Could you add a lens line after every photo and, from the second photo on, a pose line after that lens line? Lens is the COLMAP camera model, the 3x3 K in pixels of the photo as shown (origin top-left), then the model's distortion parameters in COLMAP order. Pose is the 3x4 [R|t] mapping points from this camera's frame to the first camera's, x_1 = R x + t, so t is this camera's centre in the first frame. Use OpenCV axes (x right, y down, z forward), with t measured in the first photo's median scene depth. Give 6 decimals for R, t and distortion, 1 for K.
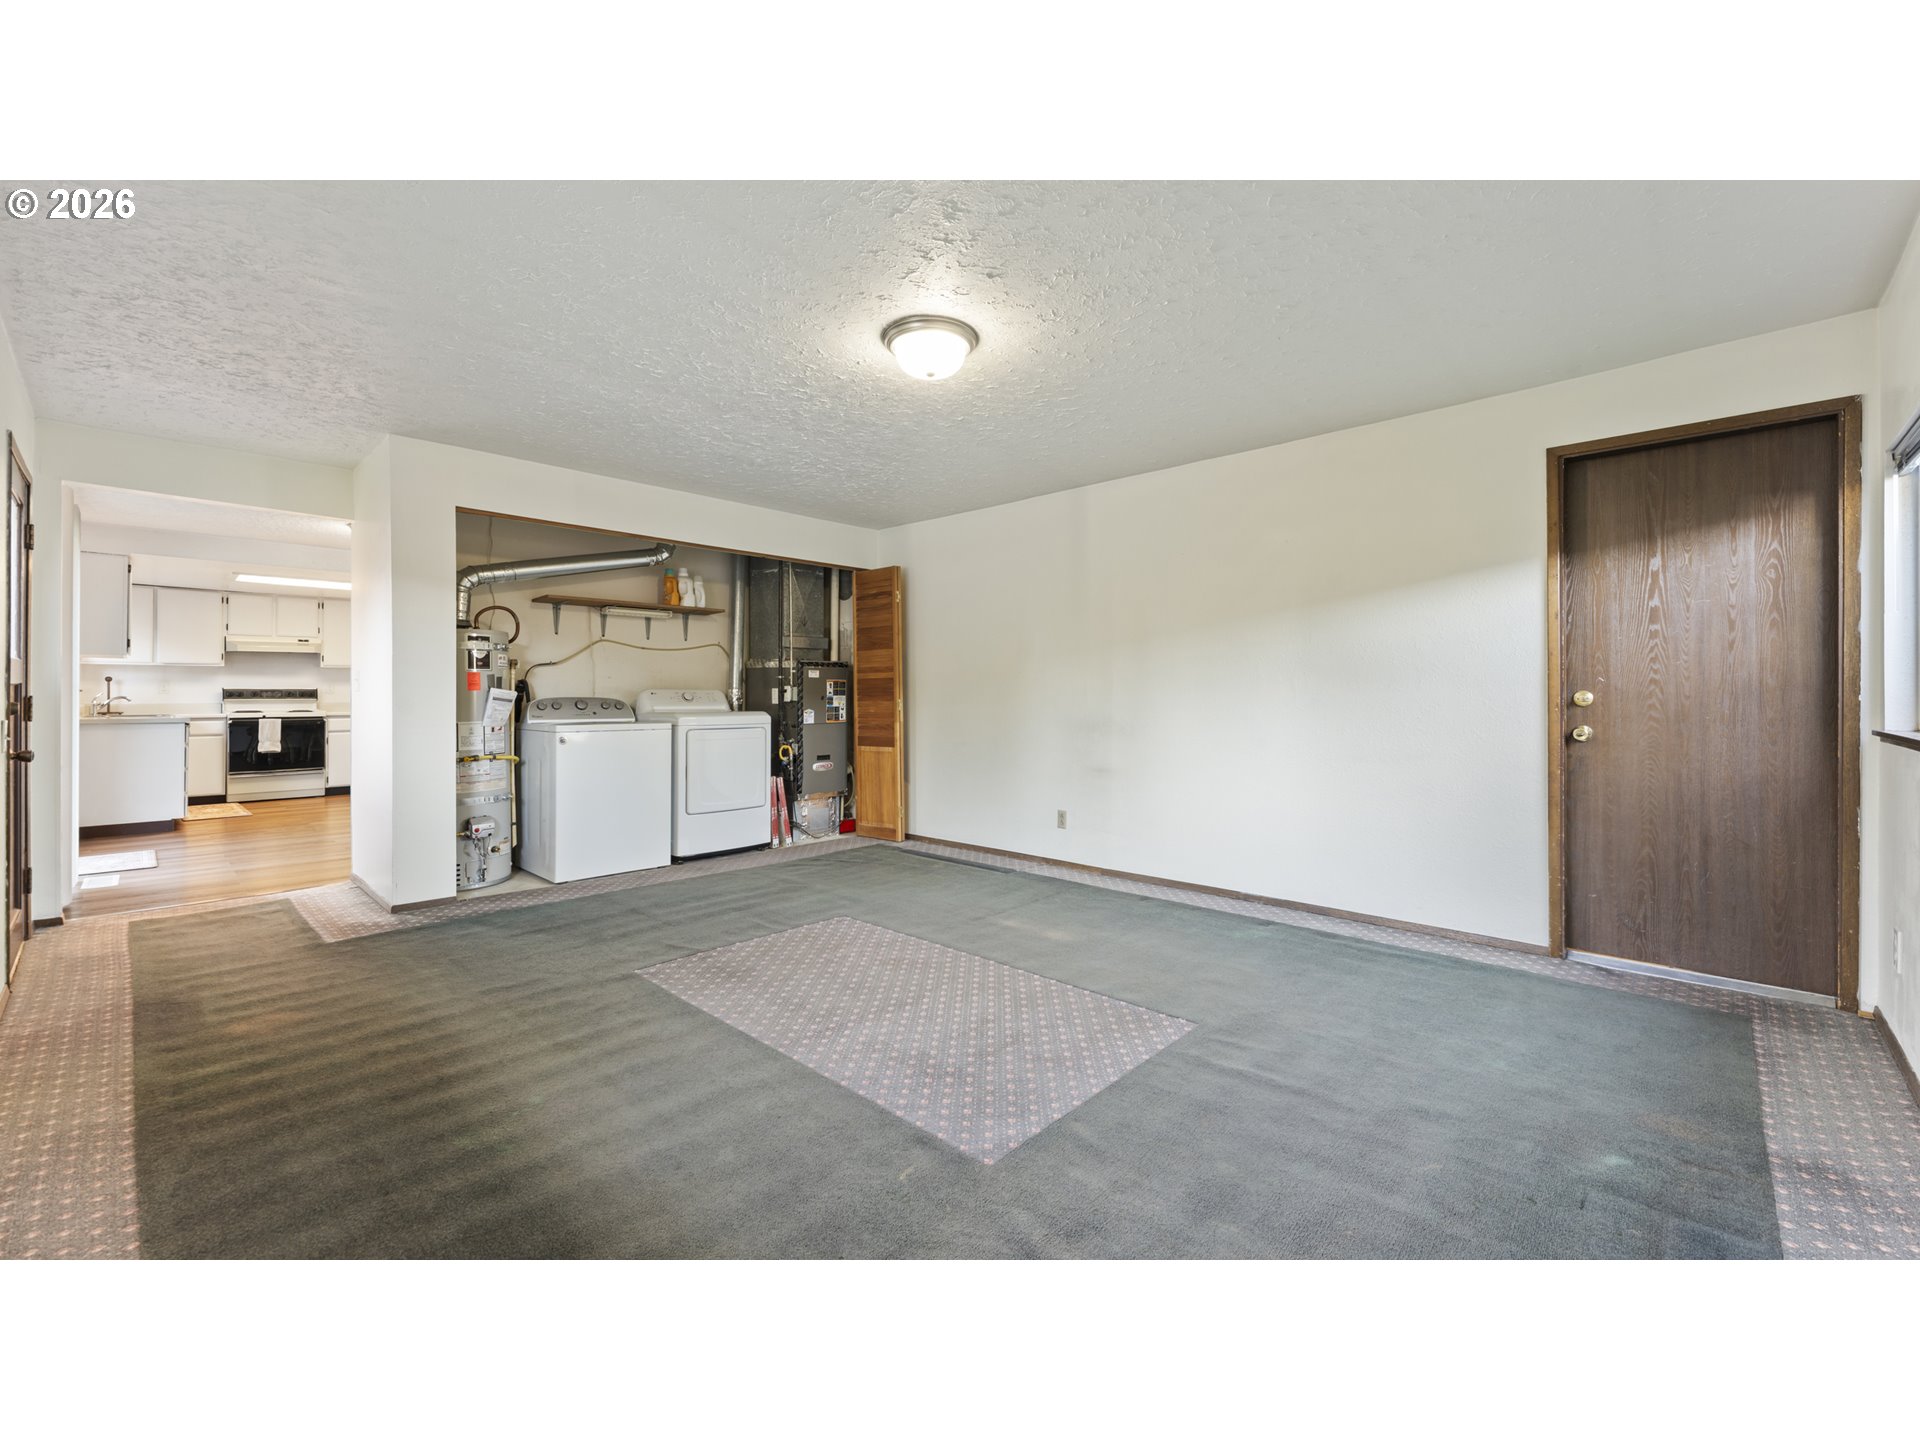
lens RADIAL K [[785.3, 0, 956.3], [0, 785.3, 693.3], [0, 0, 1]] dist [0.003362, 0.000173]
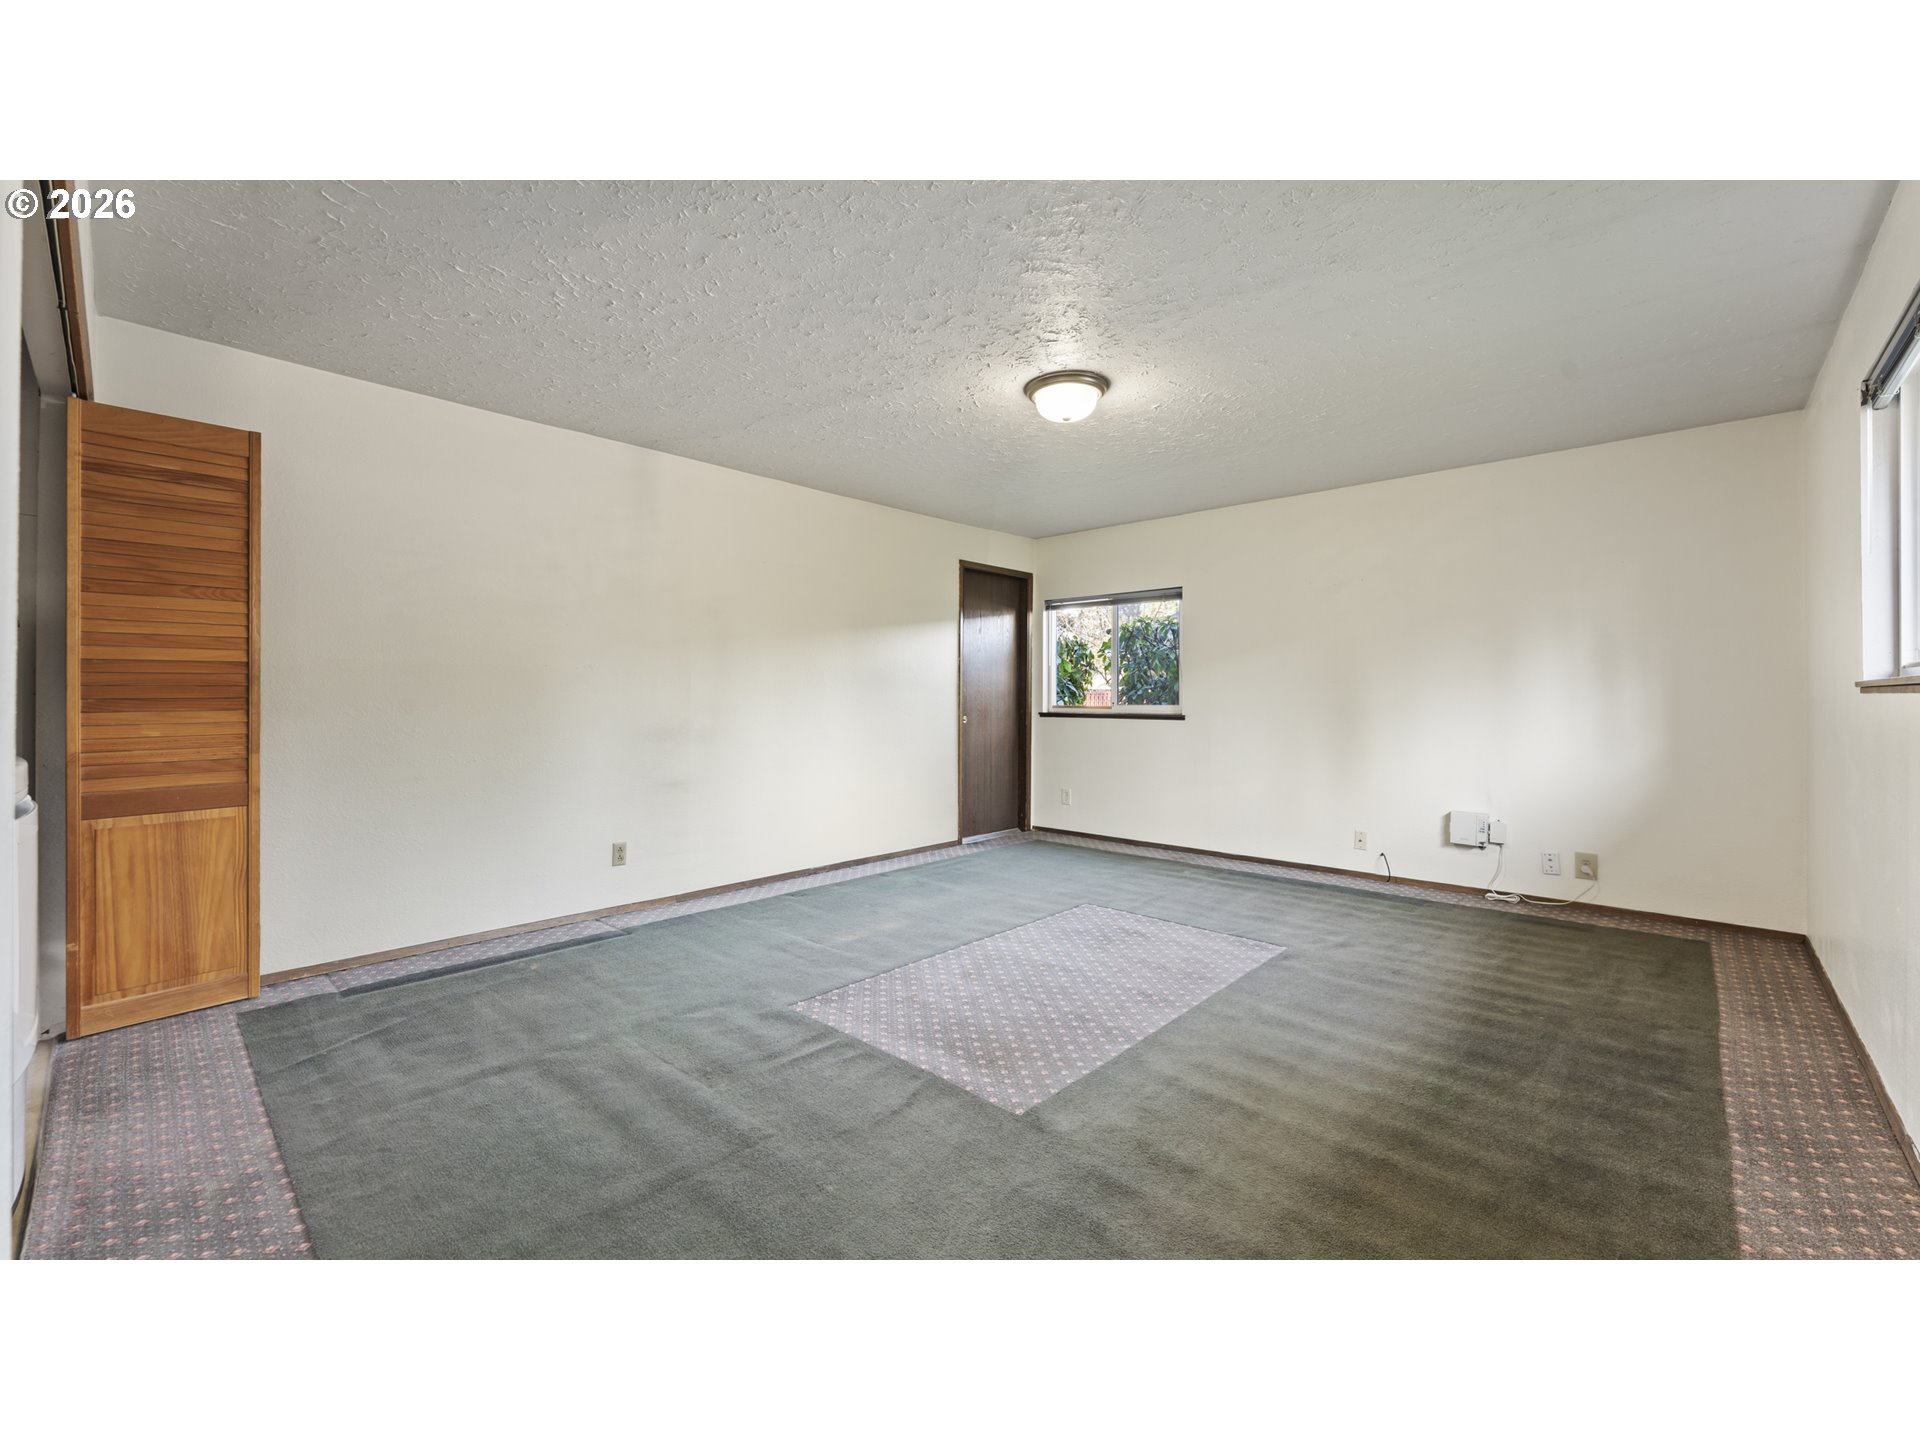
lens RADIAL K [[785.3, 0, 970.2], [0, 785.3, 690.6], [0, 0, 1]] dist [0.003362, 0.000173]
pose [[-0.018589, 0.013148, 0.999741, -0.927117], [0.003241, 0.999909, -0.013090, 0.008833], [-0.999822, 0.002996, -0.018630, 0.914979]]
